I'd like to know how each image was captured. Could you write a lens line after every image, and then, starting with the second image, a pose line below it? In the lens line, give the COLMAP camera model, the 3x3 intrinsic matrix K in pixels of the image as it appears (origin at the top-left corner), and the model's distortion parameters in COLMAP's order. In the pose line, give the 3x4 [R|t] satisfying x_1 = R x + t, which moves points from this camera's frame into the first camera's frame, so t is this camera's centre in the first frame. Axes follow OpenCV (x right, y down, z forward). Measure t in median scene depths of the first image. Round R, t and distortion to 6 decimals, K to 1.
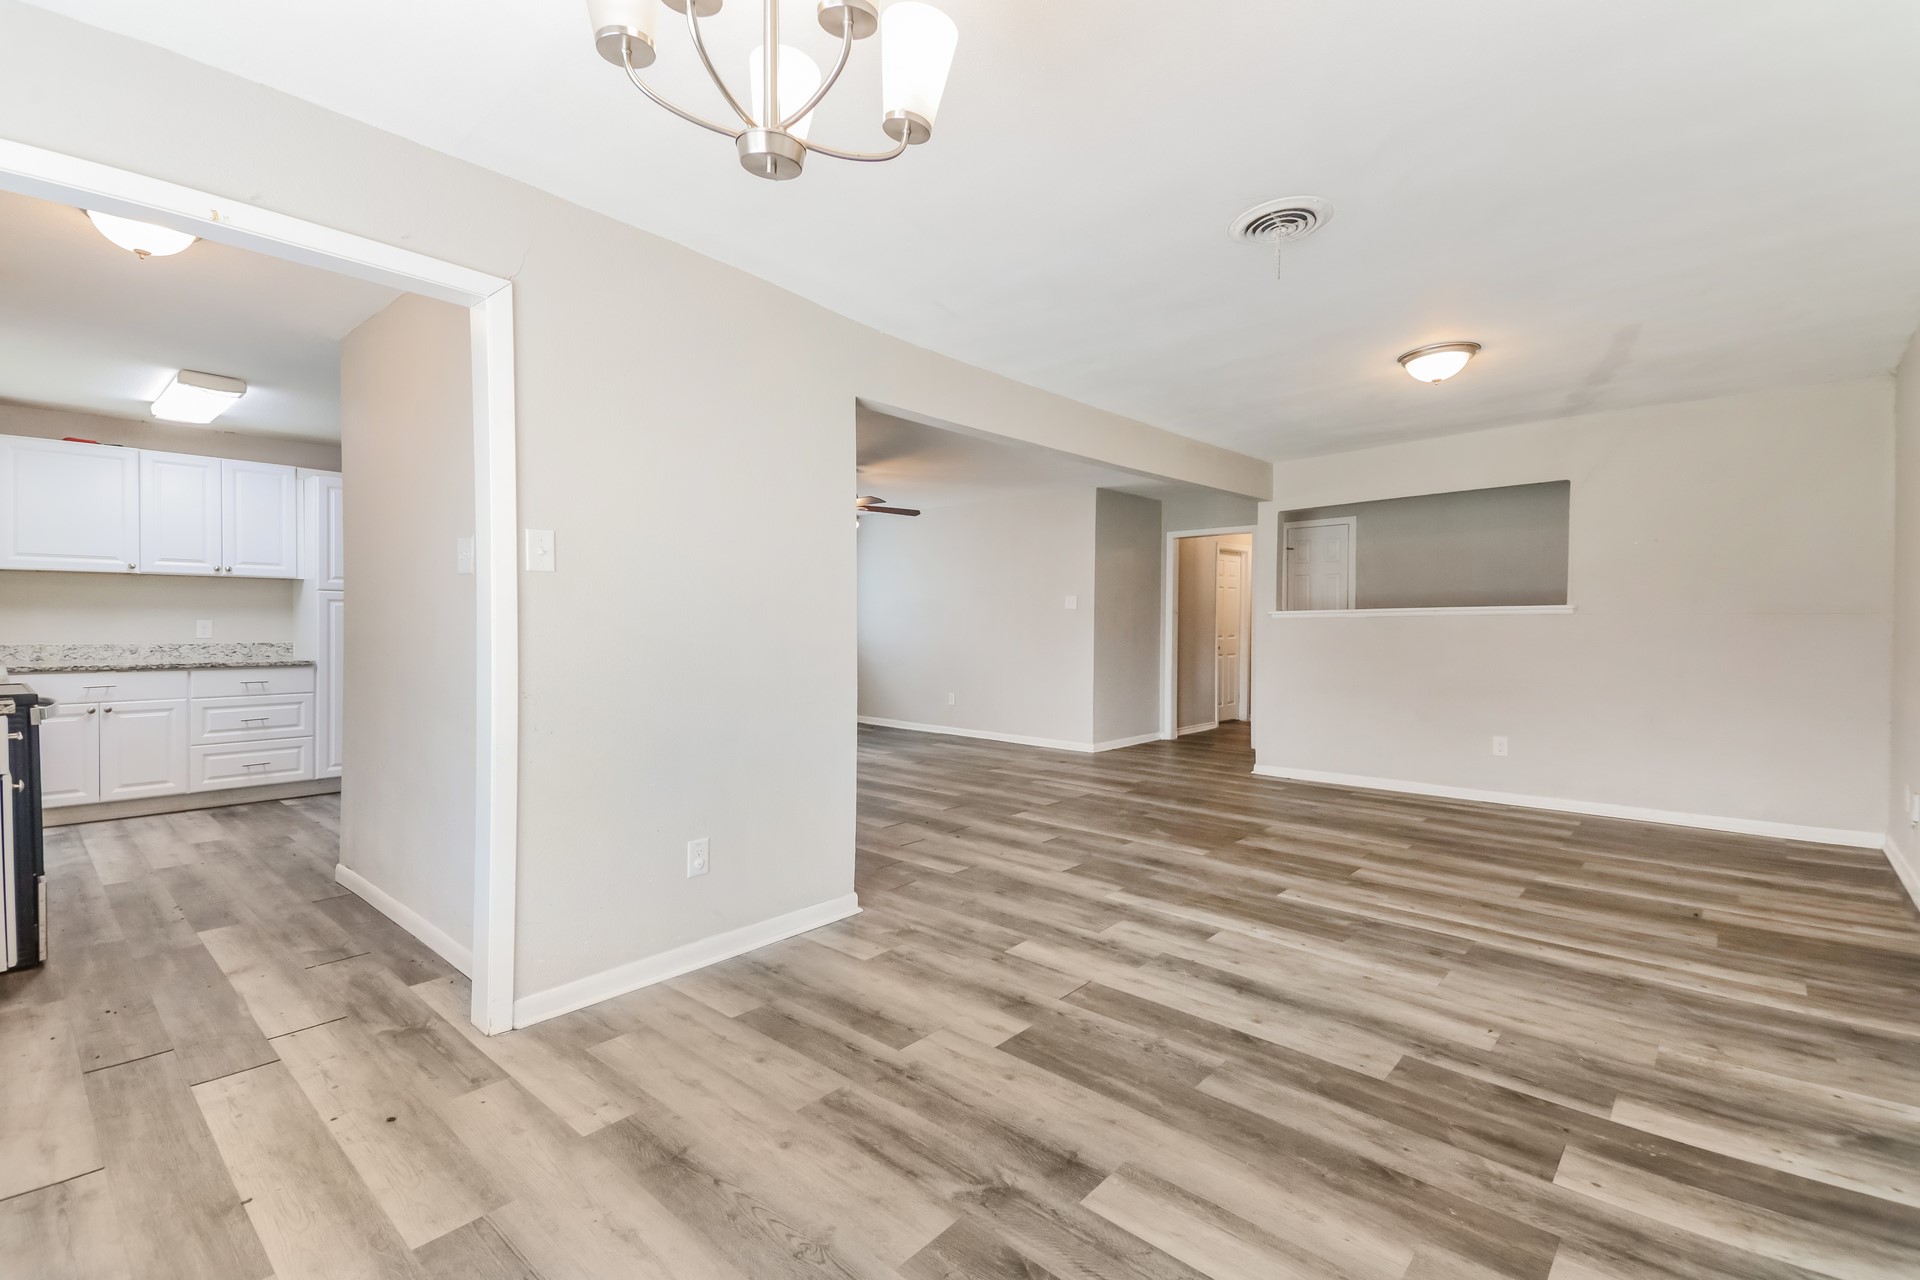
lens RADIAL K [[864.1, 0, 957.3], [0, 864.1, 626.7], [0, 0, 1]] dist [0.086134, -0.055113]
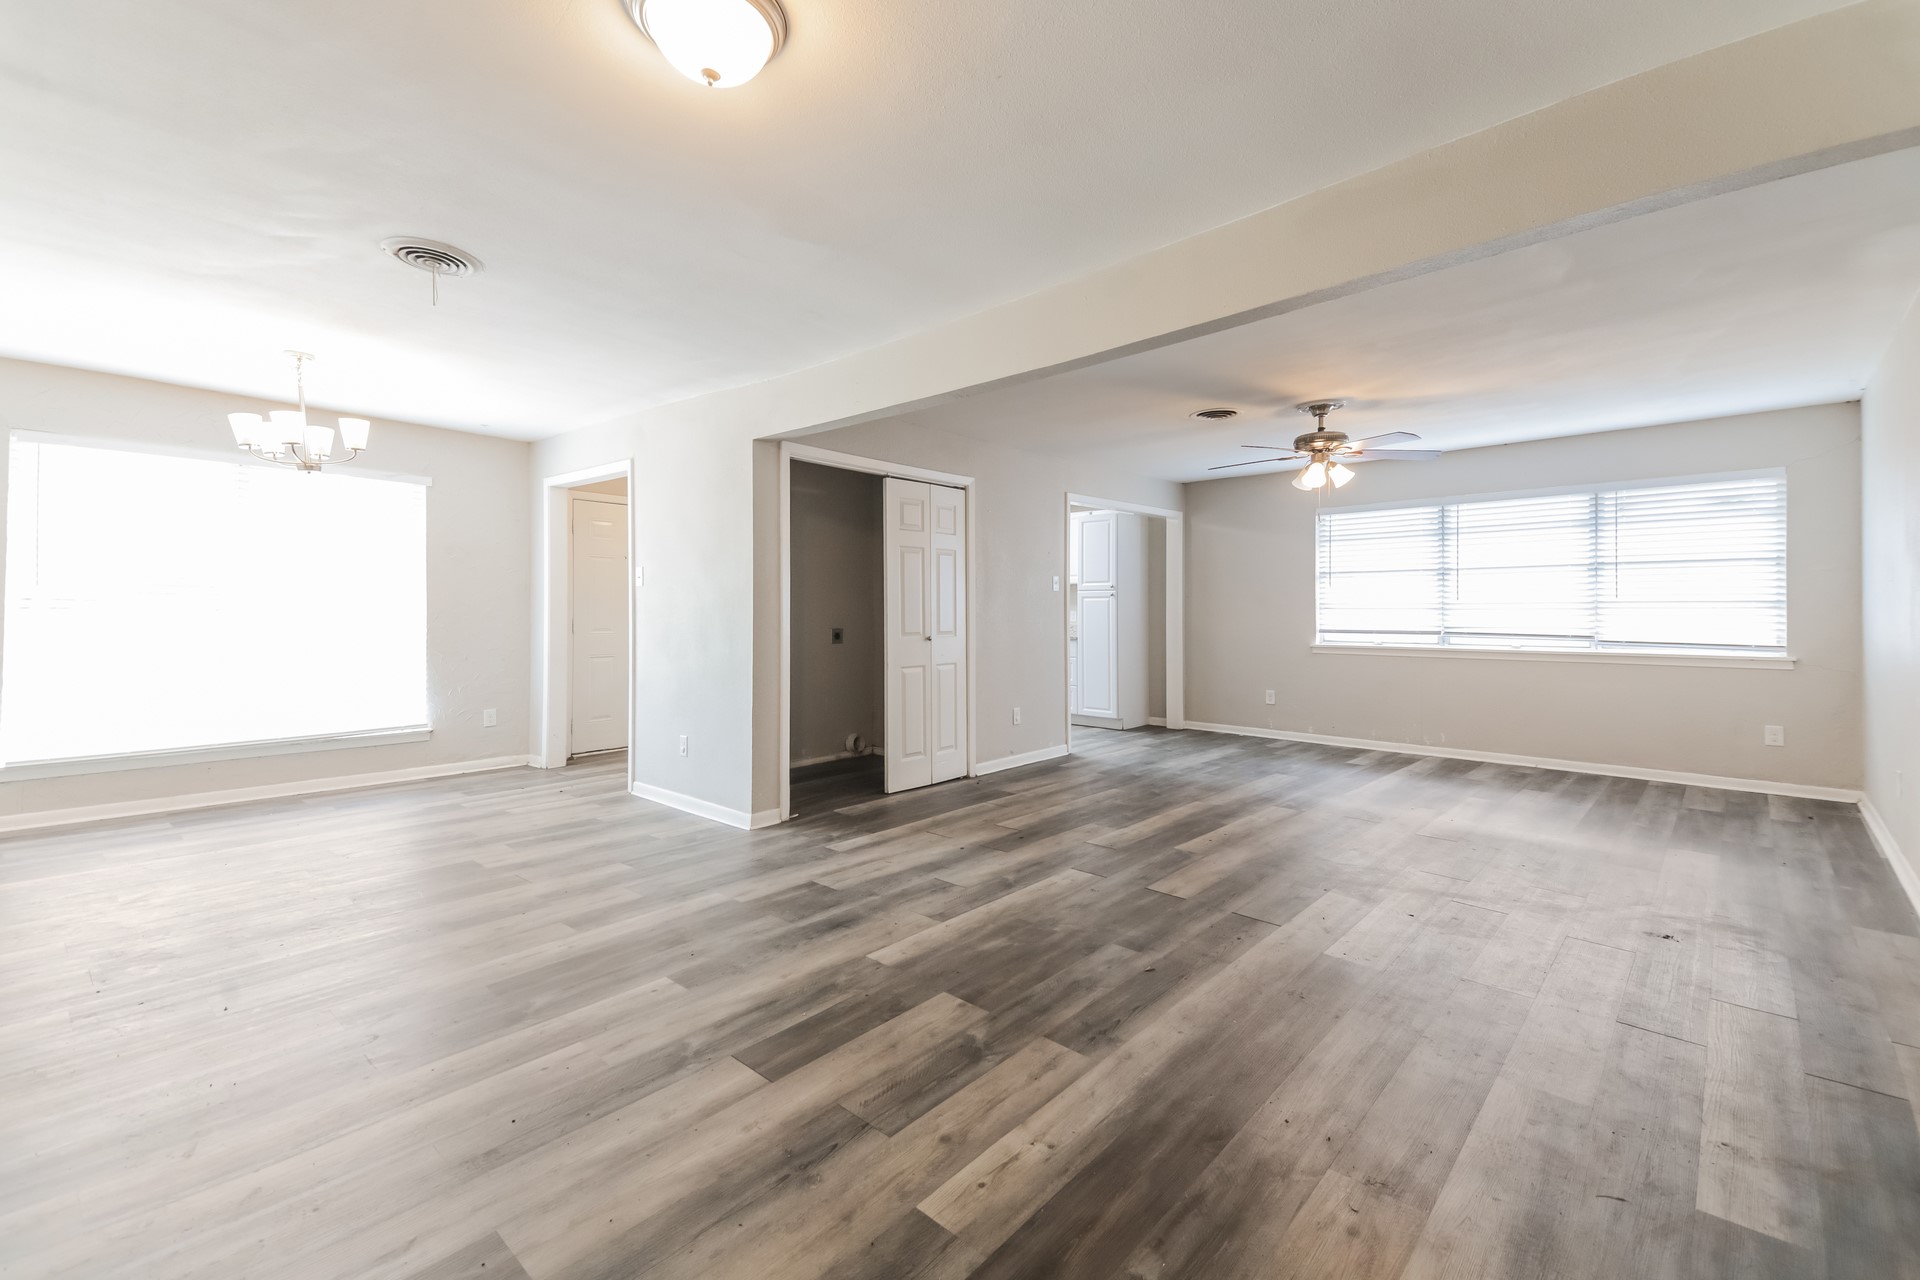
lens RADIAL K [[796.3, 0, 948.7], [0, 796.3, 607.5], [0, 0, 1]] dist [0.093750, -0.032038]
pose [[-0.010061, -0.006754, -0.999927, 1.184367], [-0.004998, 0.999965, -0.006704, -0.006387], [0.999937, 0.004931, -0.010094, 1.392156]]
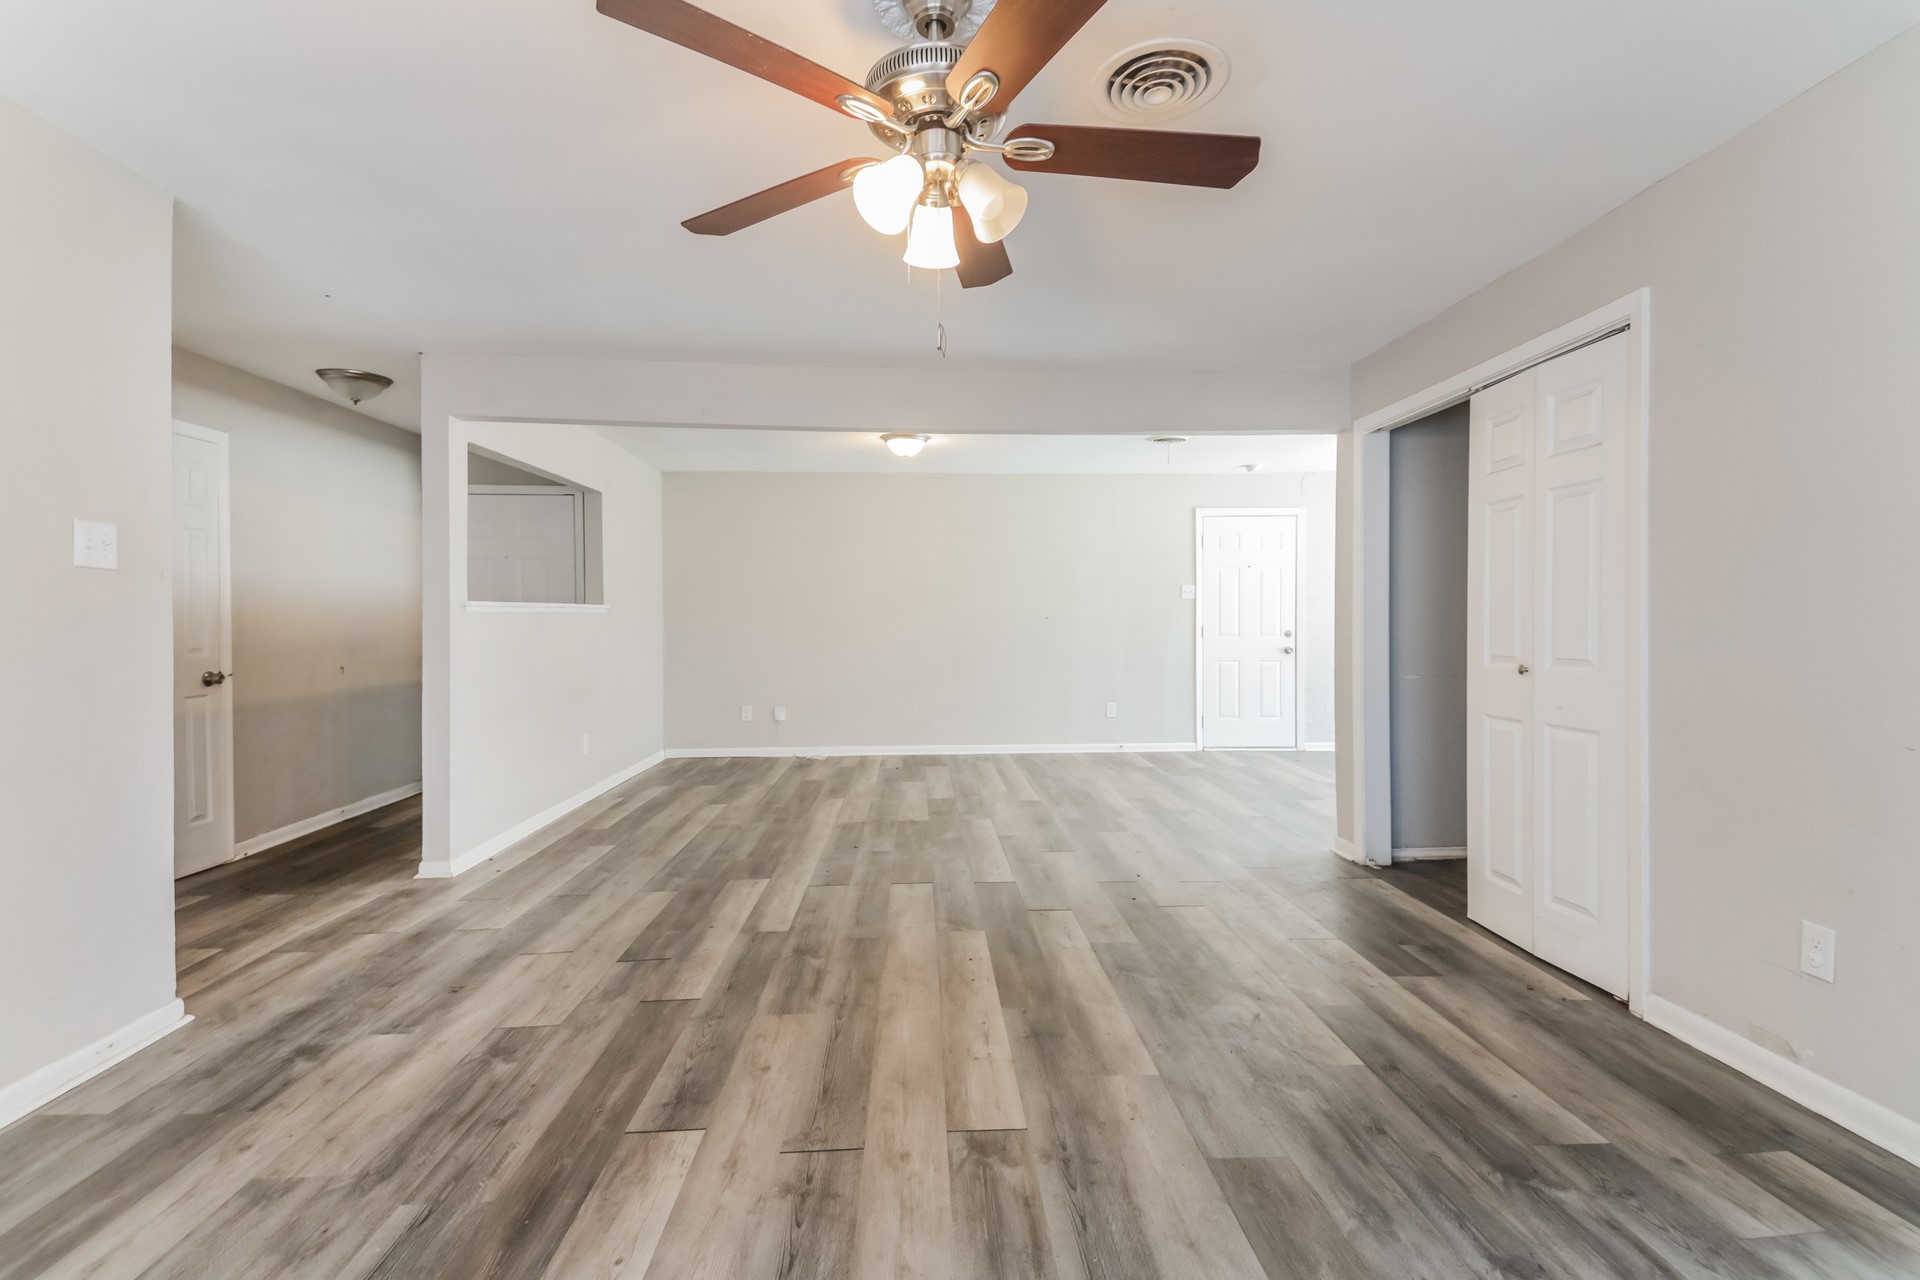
lens RADIAL K [[864.1, 0, 957.3], [0, 864.1, 626.7], [0, 0, 1]] dist [0.086134, -0.055113]
pose [[-0.706780, -0.003470, 0.707425, -0.658111], [0.001310, 0.999980, 0.006215, -0.005650], [-0.707433, 0.005319, -0.706761, 2.407949]]
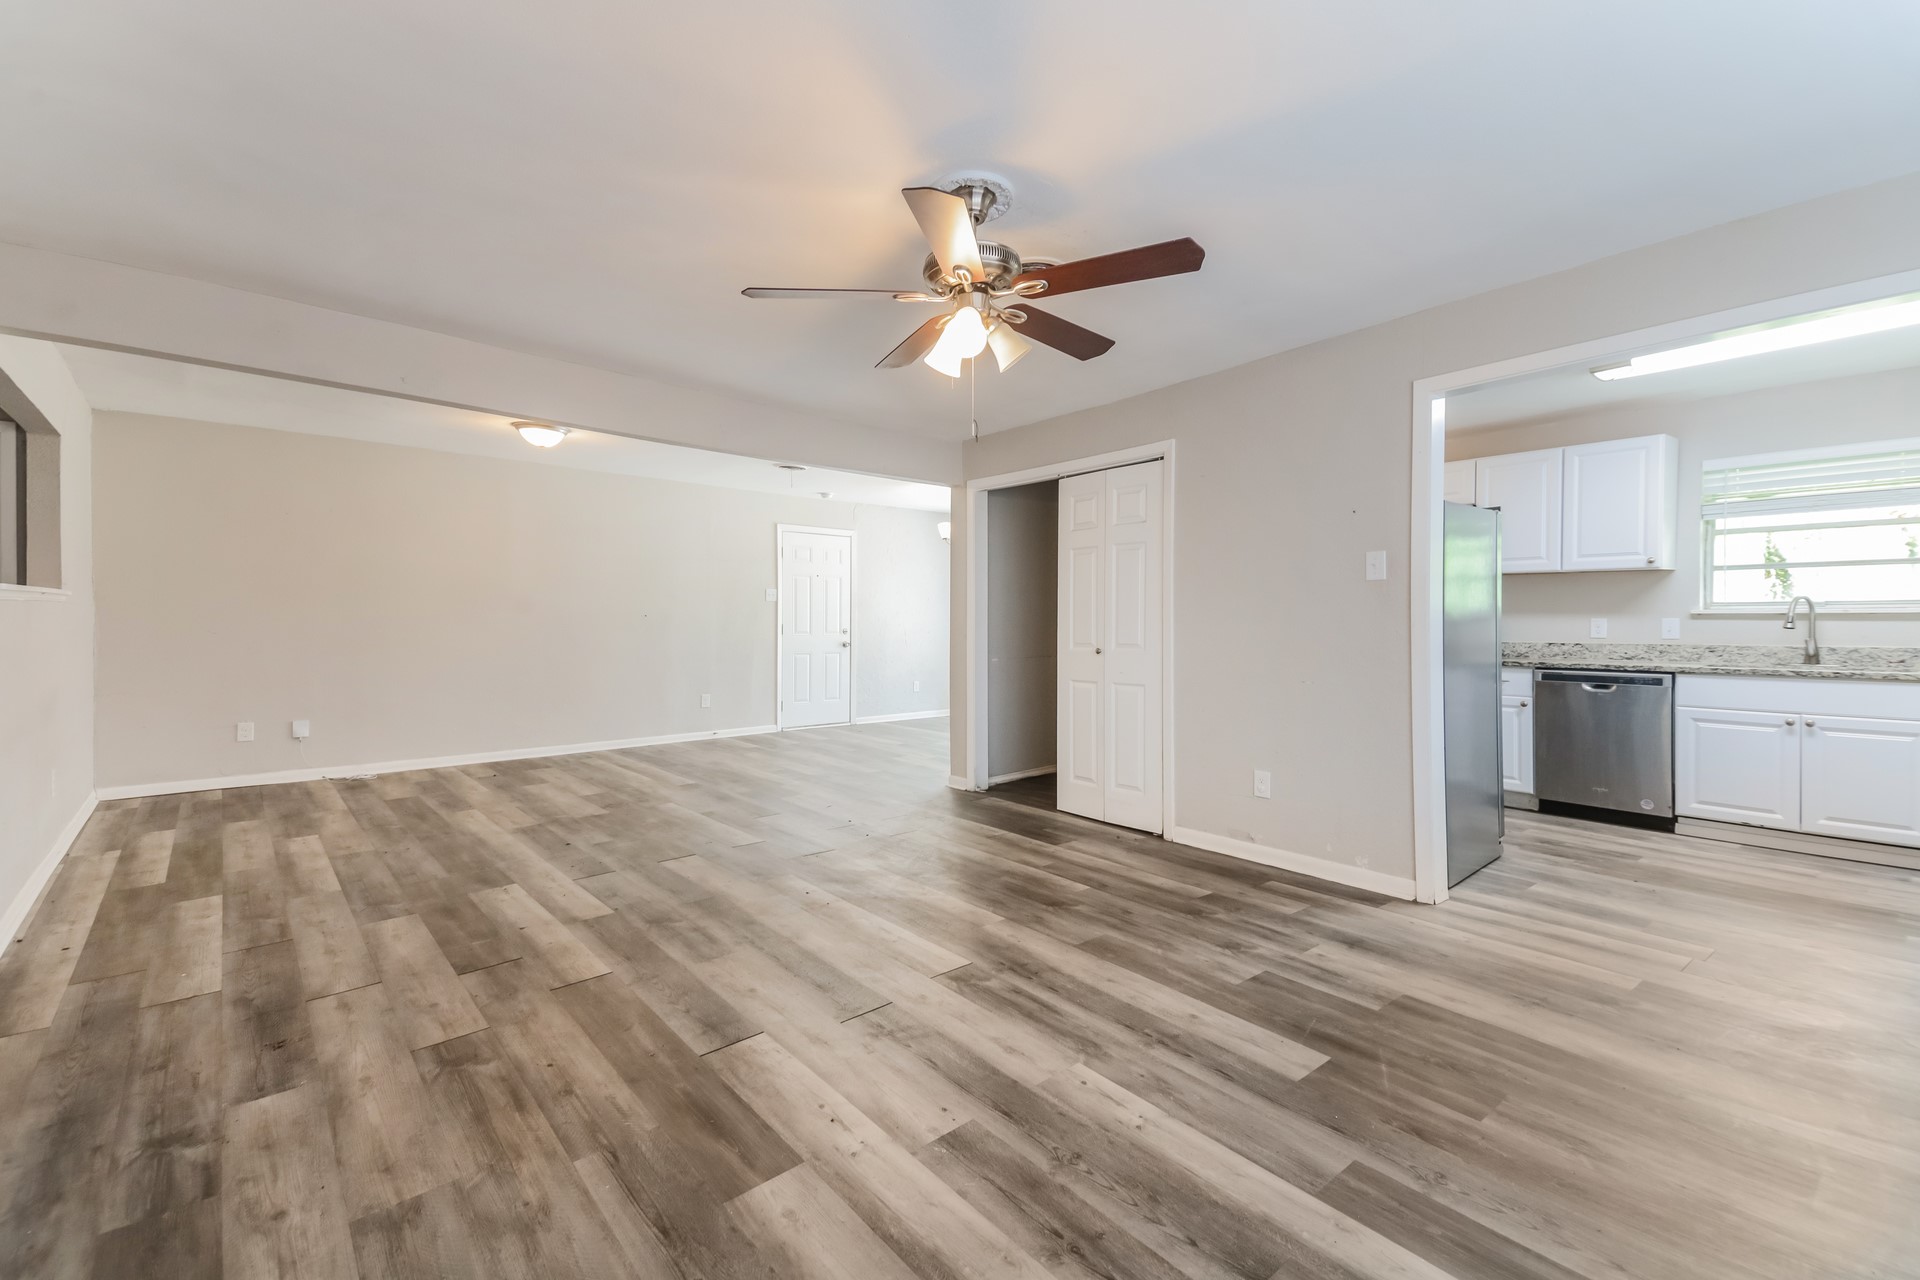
lens RADIAL K [[816.1, 0, 964.0], [0, 816.1, 623.6], [0, 0, 1]] dist [0.130321, -0.057225]
pose [[-0.992460, -0.006272, 0.122406, -0.362333], [-0.006183, 0.999980, 0.001111, -0.001809], [-0.122411, 0.000345, -0.992479, 2.778272]]
